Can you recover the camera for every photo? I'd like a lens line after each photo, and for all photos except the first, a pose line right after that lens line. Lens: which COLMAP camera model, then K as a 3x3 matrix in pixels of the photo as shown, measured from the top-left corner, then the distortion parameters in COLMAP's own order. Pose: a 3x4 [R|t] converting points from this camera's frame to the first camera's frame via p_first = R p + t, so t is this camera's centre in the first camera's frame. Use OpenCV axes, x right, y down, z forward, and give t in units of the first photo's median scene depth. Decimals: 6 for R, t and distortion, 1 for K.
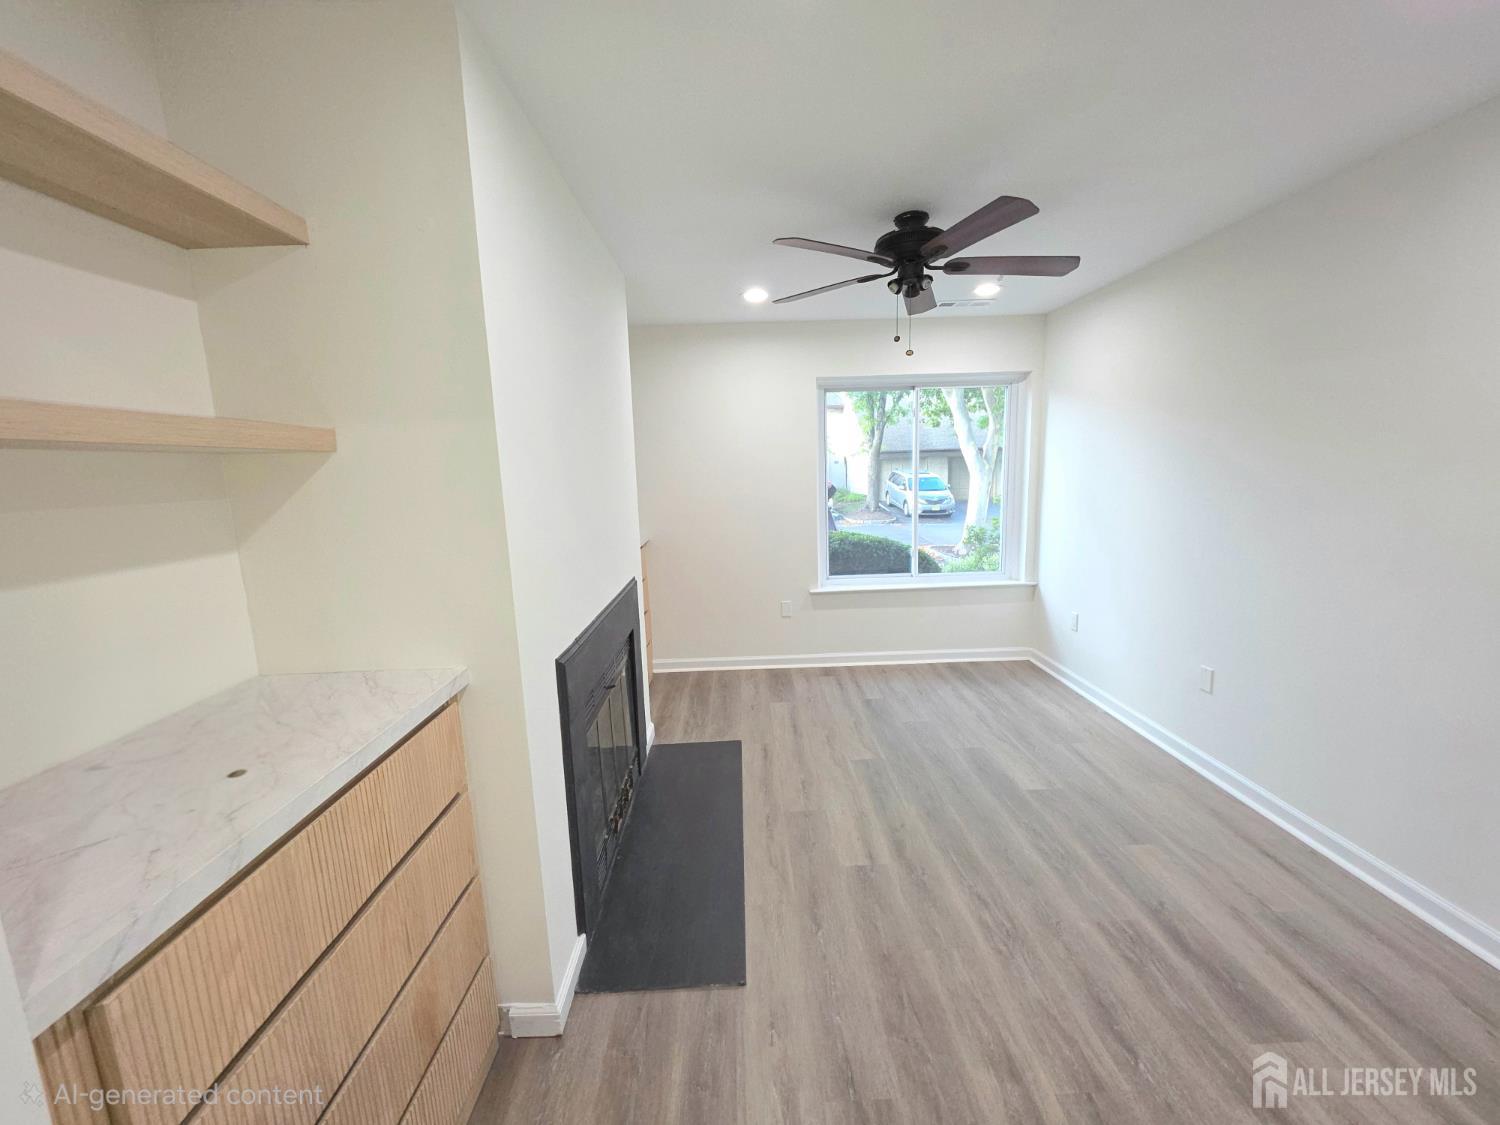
lens RADIAL K [[604.6, 0, 759.3], [0, 604.6, 569.2], [0, 0, 1]] dist [0.001430, 0.000133]
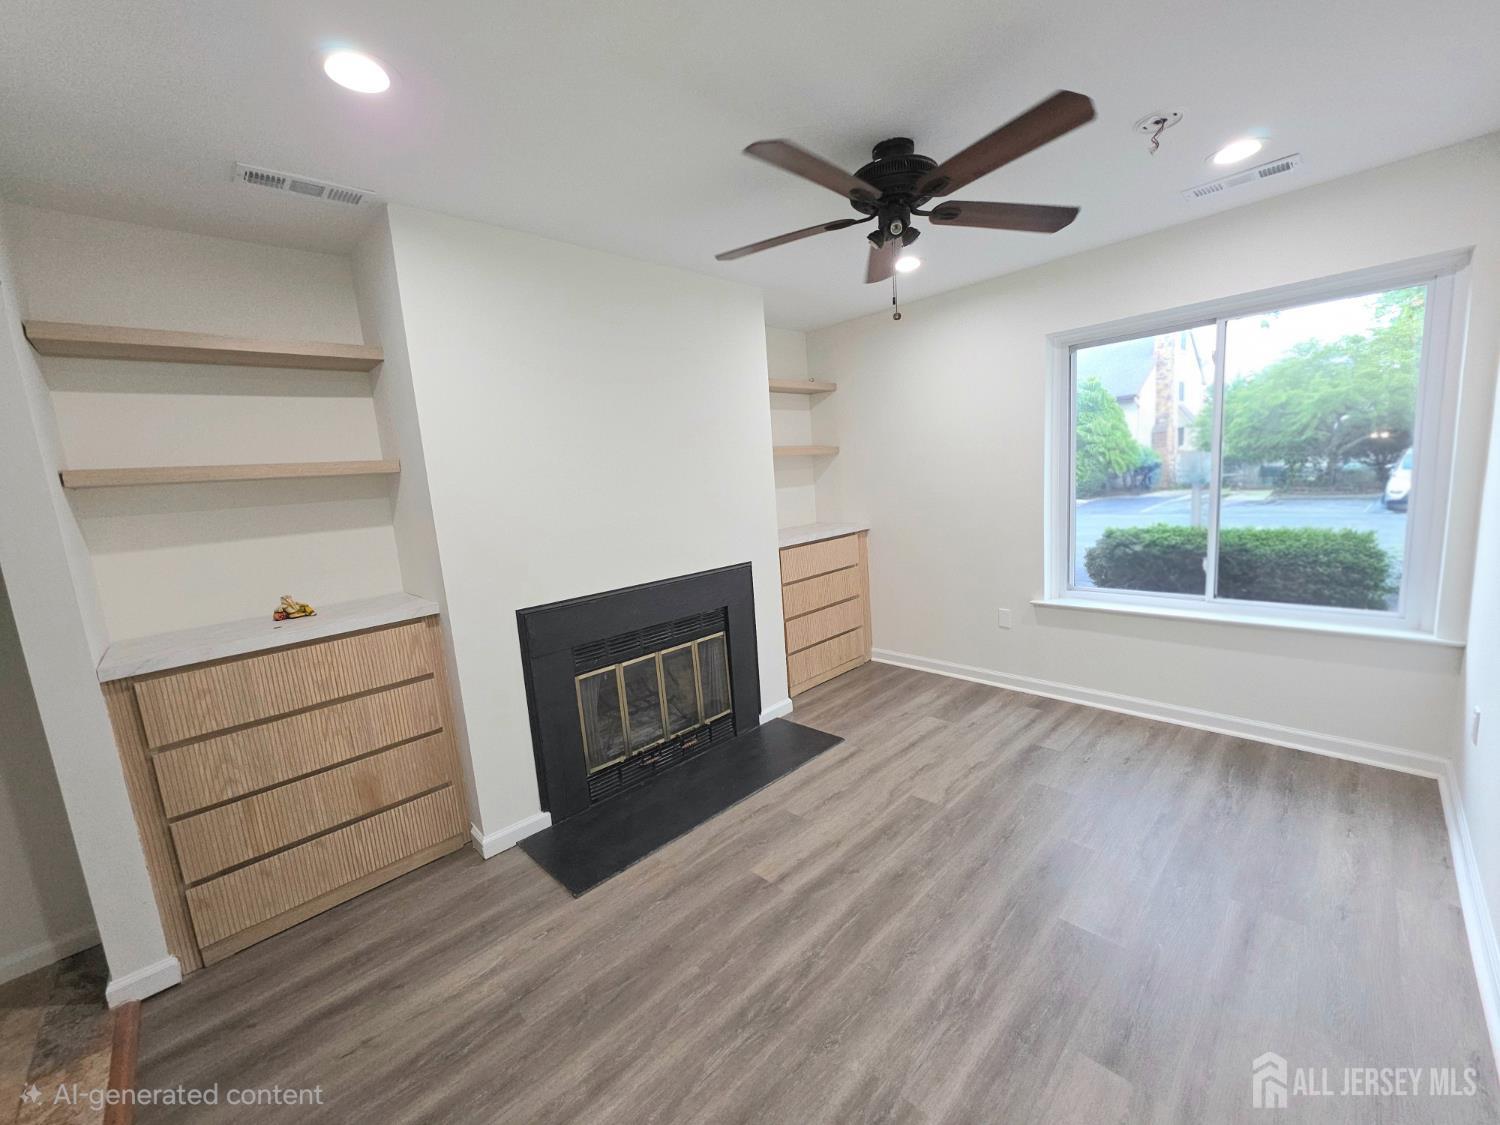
lens RADIAL K [[598.3, 0, 750.0], [0, 598.3, 562.5], [0, 0, 1]] dist [0.008036, 0.000013]
pose [[0.676910, 0.088184, -0.730764, 0.624340], [-0.070965, 0.995991, 0.054455, -0.050510], [0.732637, 0.014998, 0.680454, 0.248394]]
